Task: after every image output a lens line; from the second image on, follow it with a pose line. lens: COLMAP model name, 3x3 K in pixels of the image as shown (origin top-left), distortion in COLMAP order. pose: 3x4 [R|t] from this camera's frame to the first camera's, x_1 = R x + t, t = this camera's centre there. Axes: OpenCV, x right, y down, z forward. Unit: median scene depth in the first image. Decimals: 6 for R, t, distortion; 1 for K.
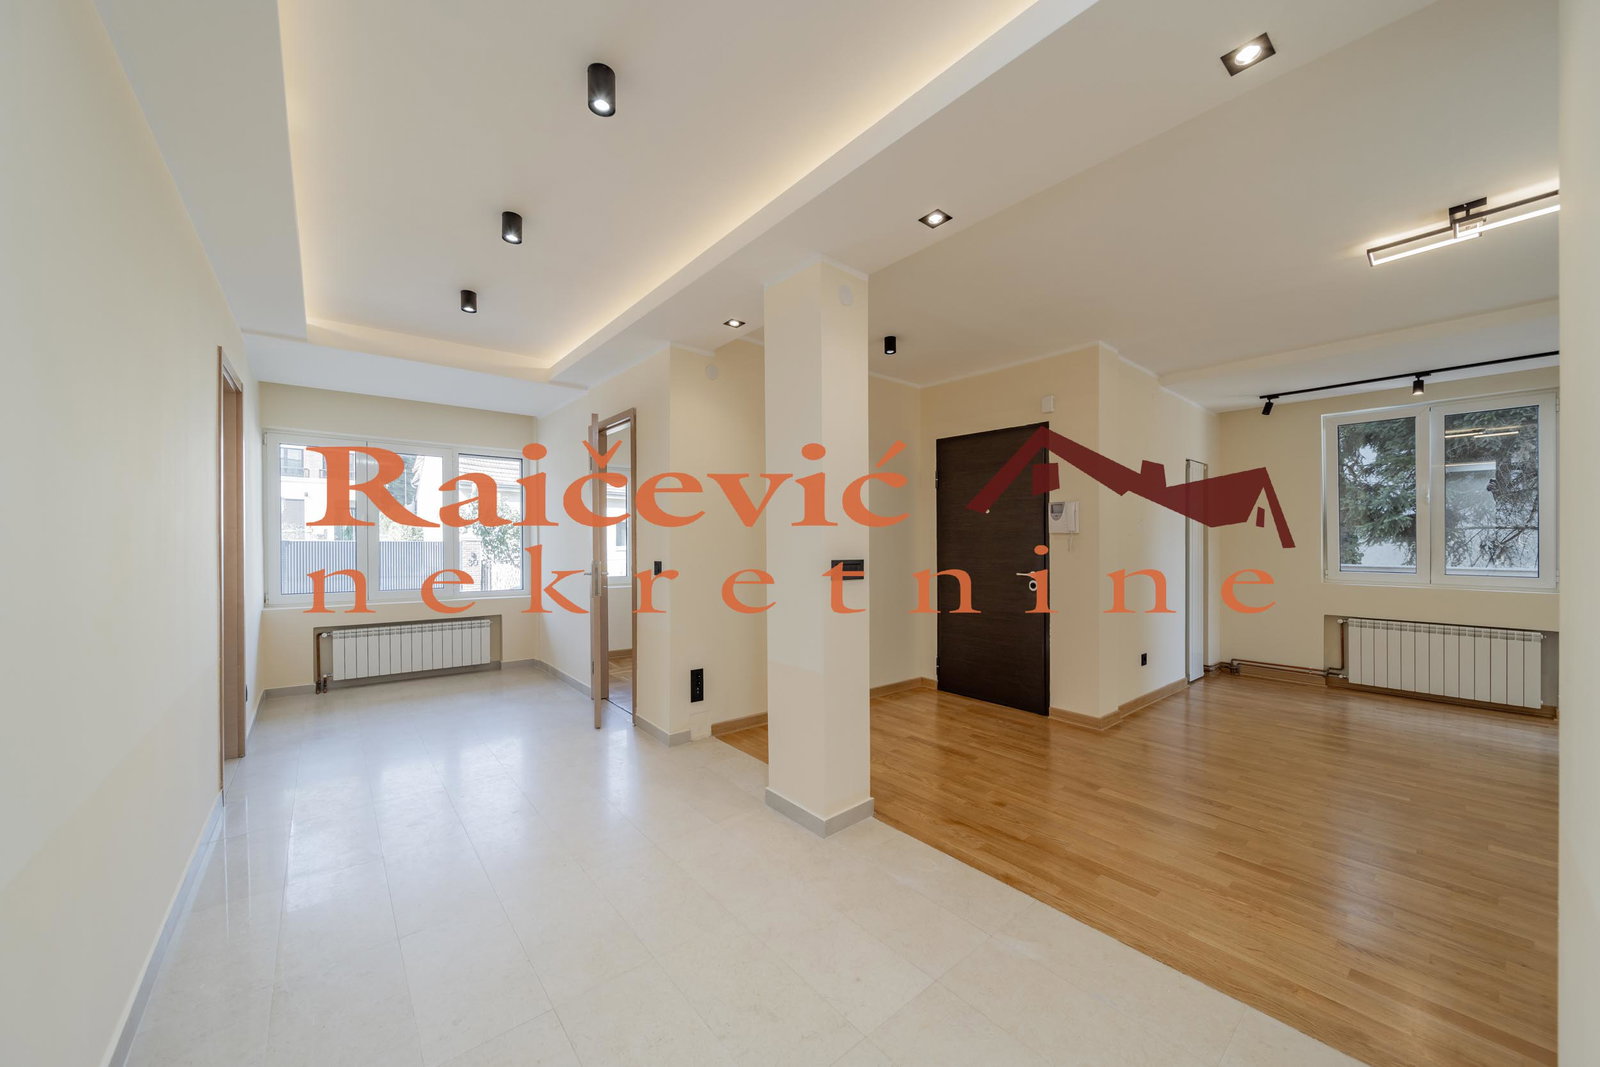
lens RADIAL K [[568.1, 0, 796.6], [0, 568.1, 537.8], [0, 0, 1]] dist [0.000443, -0.000430]
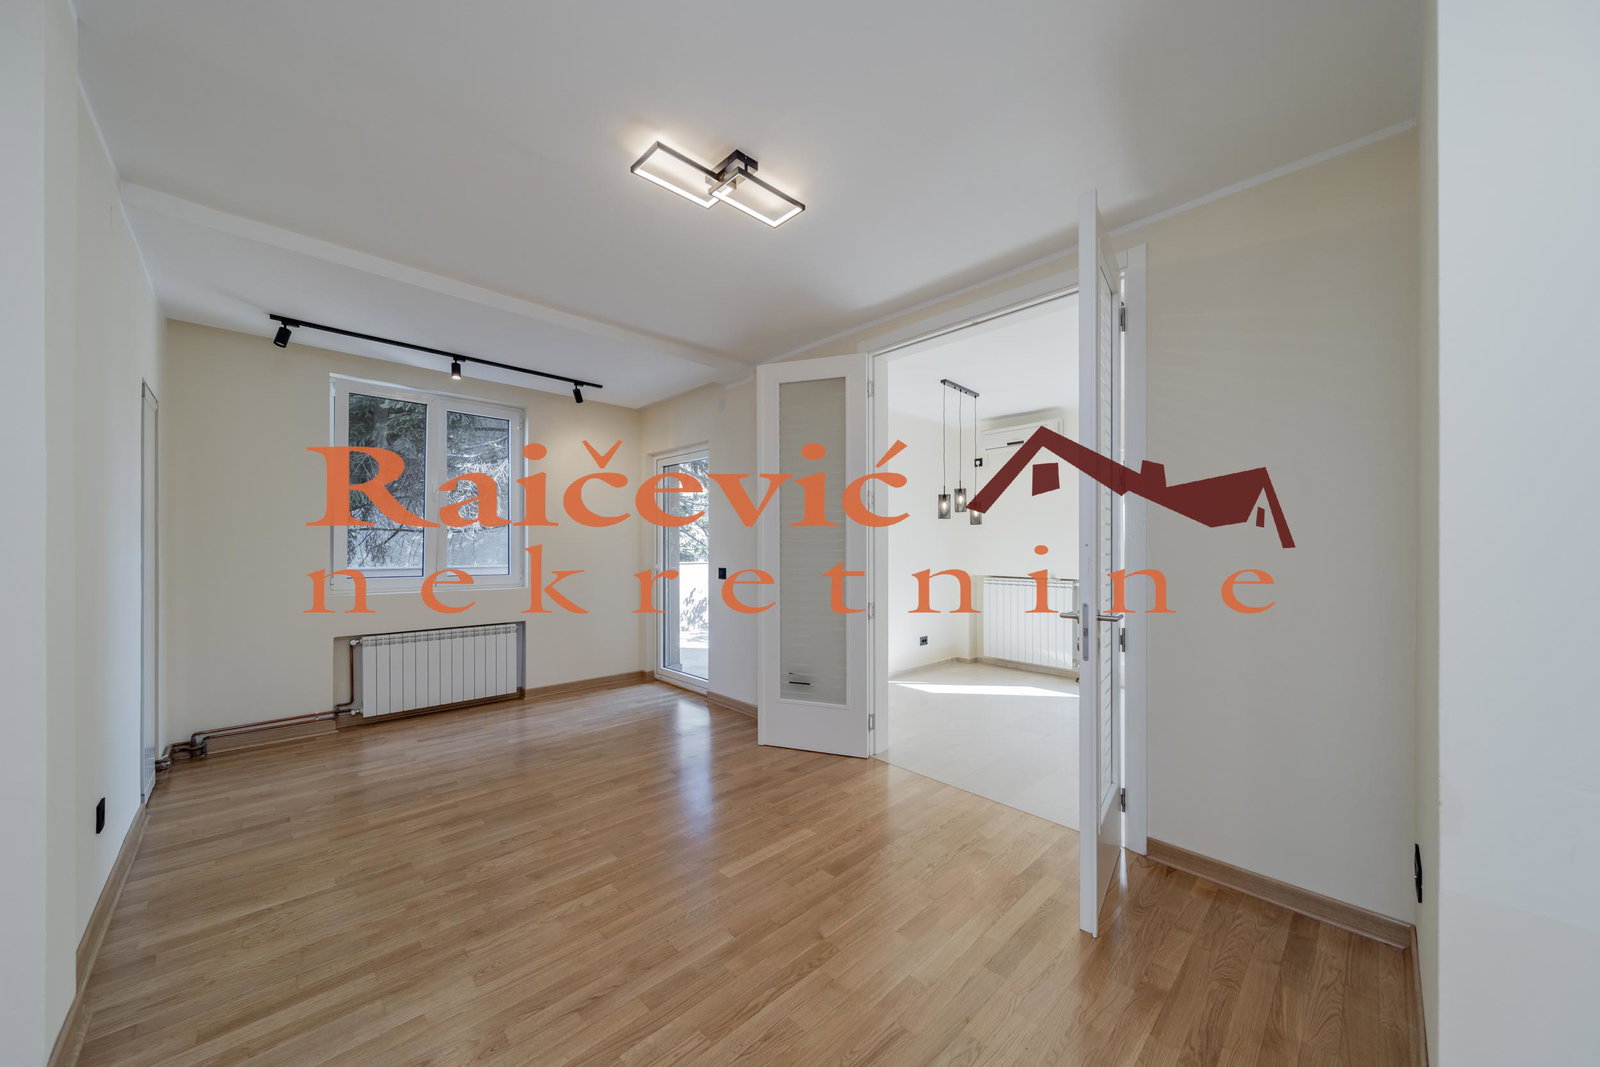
lens RADIAL K [[568.1, 0, 789.6], [0, 568.1, 543.9], [0, 0, 1]] dist [0.000443, -0.000430]
pose [[-0.061142, 0.004636, 0.998118, 0.145070], [-0.013745, 0.999890, -0.005486, 0.007492], [-0.998034, -0.014054, -0.061072, 0.472325]]
